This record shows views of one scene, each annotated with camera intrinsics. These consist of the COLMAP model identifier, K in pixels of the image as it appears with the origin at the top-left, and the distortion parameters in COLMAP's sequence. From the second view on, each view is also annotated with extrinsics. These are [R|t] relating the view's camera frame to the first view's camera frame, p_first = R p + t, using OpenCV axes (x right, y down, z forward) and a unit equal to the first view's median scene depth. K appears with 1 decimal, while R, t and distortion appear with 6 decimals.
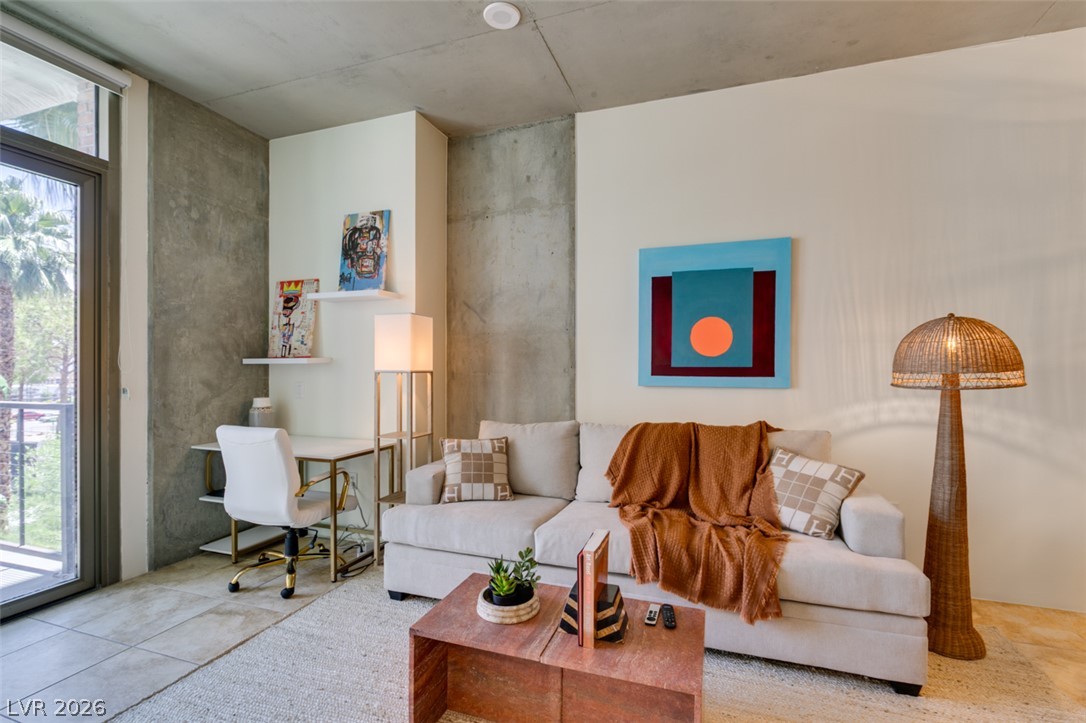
lens RADIAL K [[491.7, 0, 544.8], [0, 491.7, 369.8], [0, 0, 1]] dist [-0.002088, -0.000397]
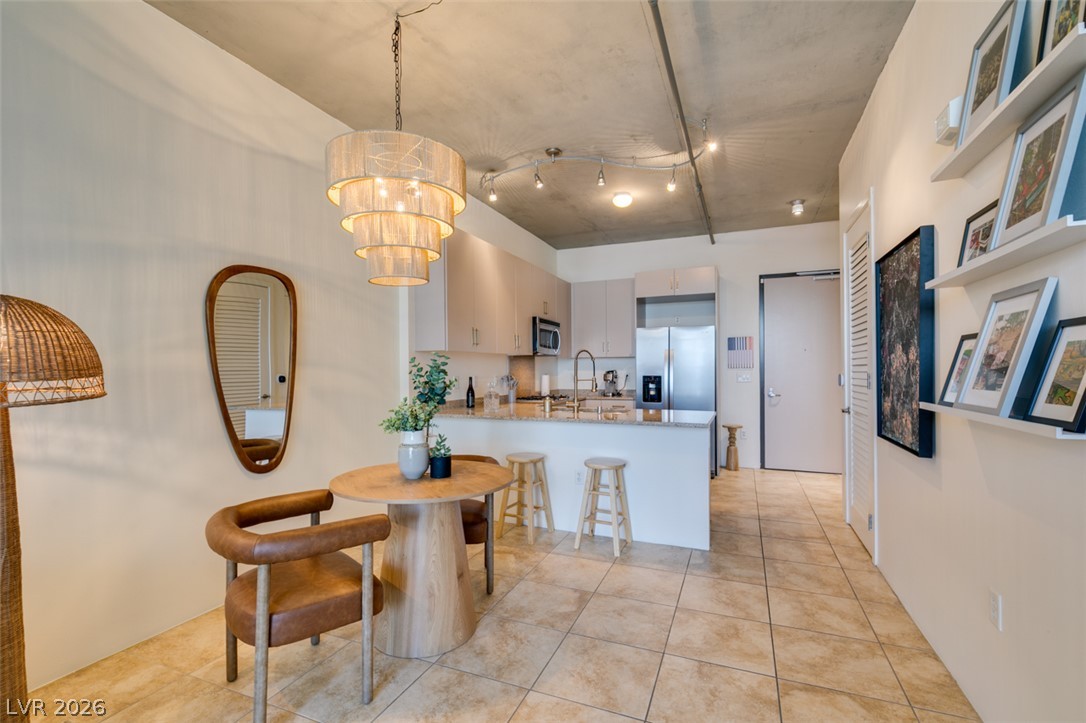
lens RADIAL K [[485.7, 0, 543.4], [0, 485.7, 370.6], [0, 0, 1]] dist [0.003167, 0.000036]
pose [[0.054462, -0.001233, 0.998515, 0.158388], [0.008629, 0.999962, 0.000764, -0.001368], [-0.998479, 0.008574, 0.054471, 0.169046]]
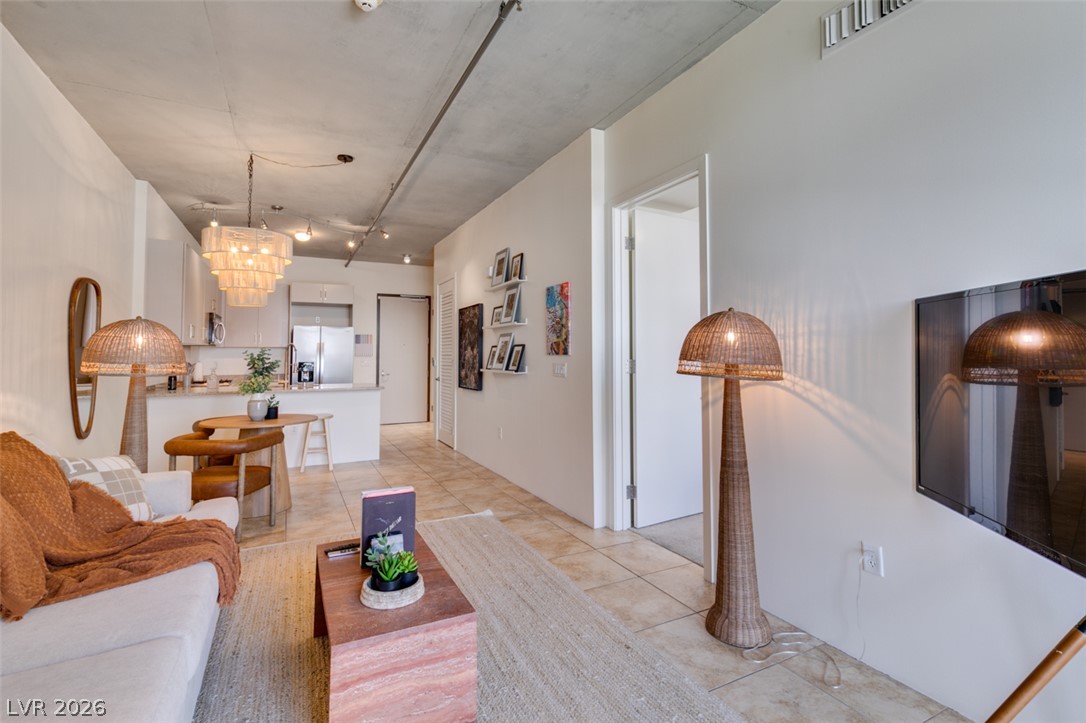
lens RADIAL K [[492.4, 0, 542.7], [0, 492.4, 333.5], [0, 0, 1]] dist [0.002059, -0.000170]
pose [[-0.724108, 0.034300, 0.688833, -0.554127], [0.006234, 0.999047, -0.043194, -0.005908], [-0.689659, -0.026983, -0.723632, 0.829521]]
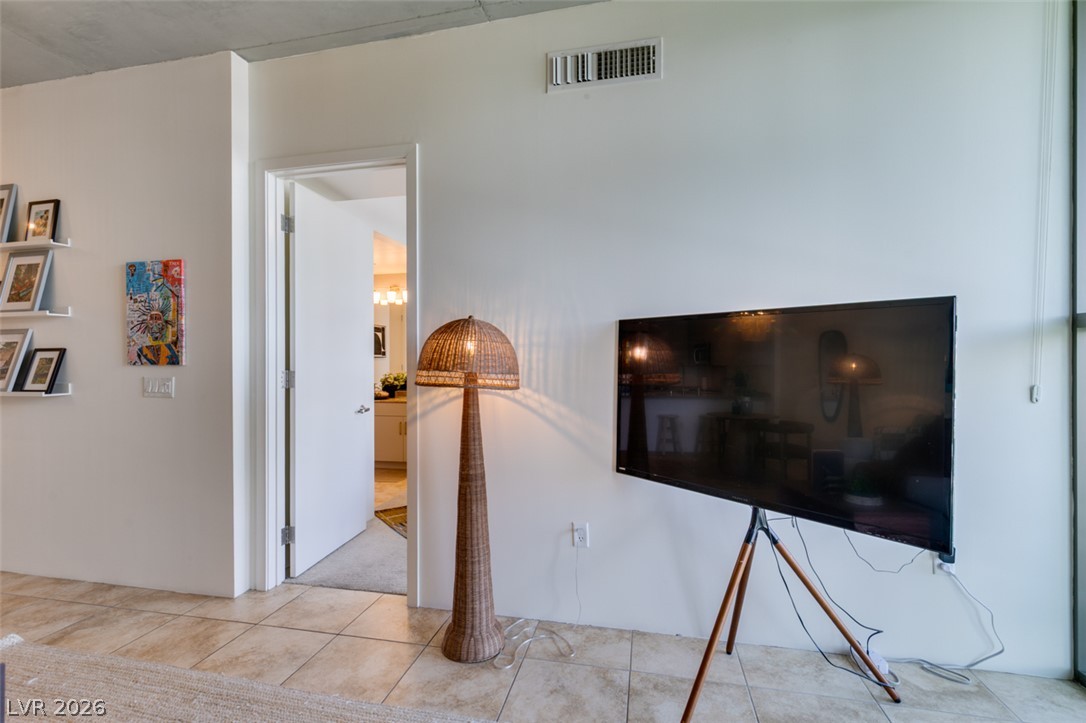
lens RADIAL K [[485.6, 0, 538.2], [0, 485.6, 361.0], [0, 0, 1]] dist [0.002371, -0.000015]
pose [[-0.992975, 0.005947, -0.118177, -0.264230], [0.005943, 0.999982, 0.000391, -0.008924], [0.118177, -0.000314, -0.992992, 0.805078]]
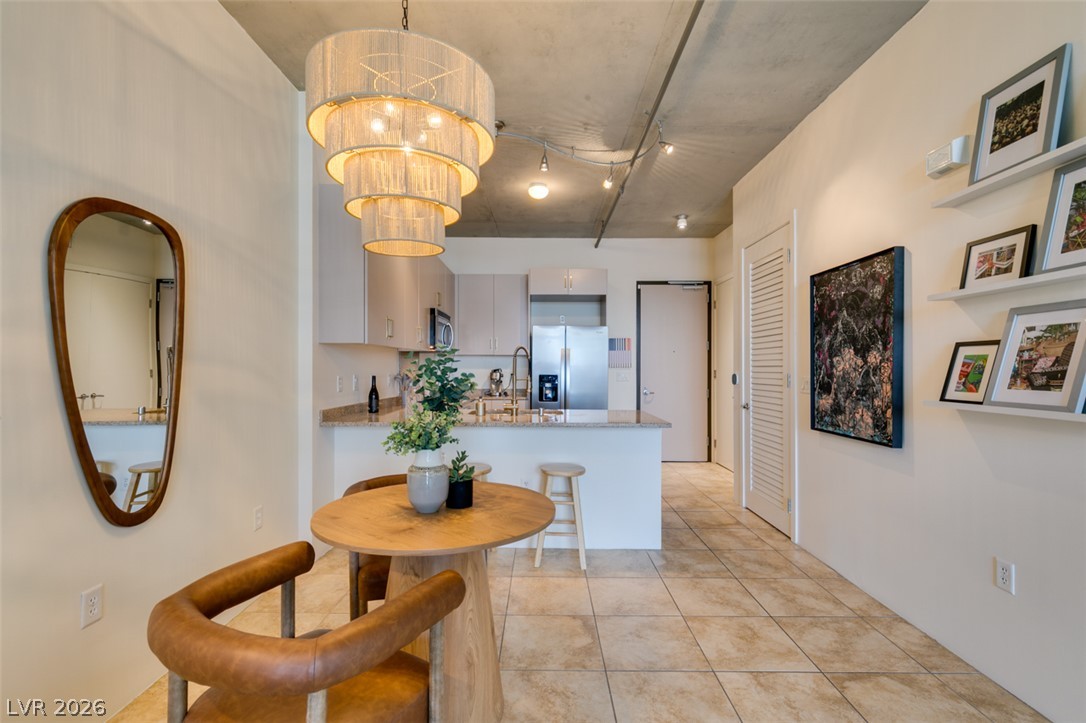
lens RADIAL K [[484.5, 0, 543.7], [0, 484.5, 365.2], [0, 0, 1]] dist [0.001311, -0.000188]
pose [[-0.327785, 0.004423, 0.944742, 0.316621], [-0.000362, 0.999988, -0.004807, -0.003470], [-0.944752, -0.001918, -0.327779, 0.462403]]
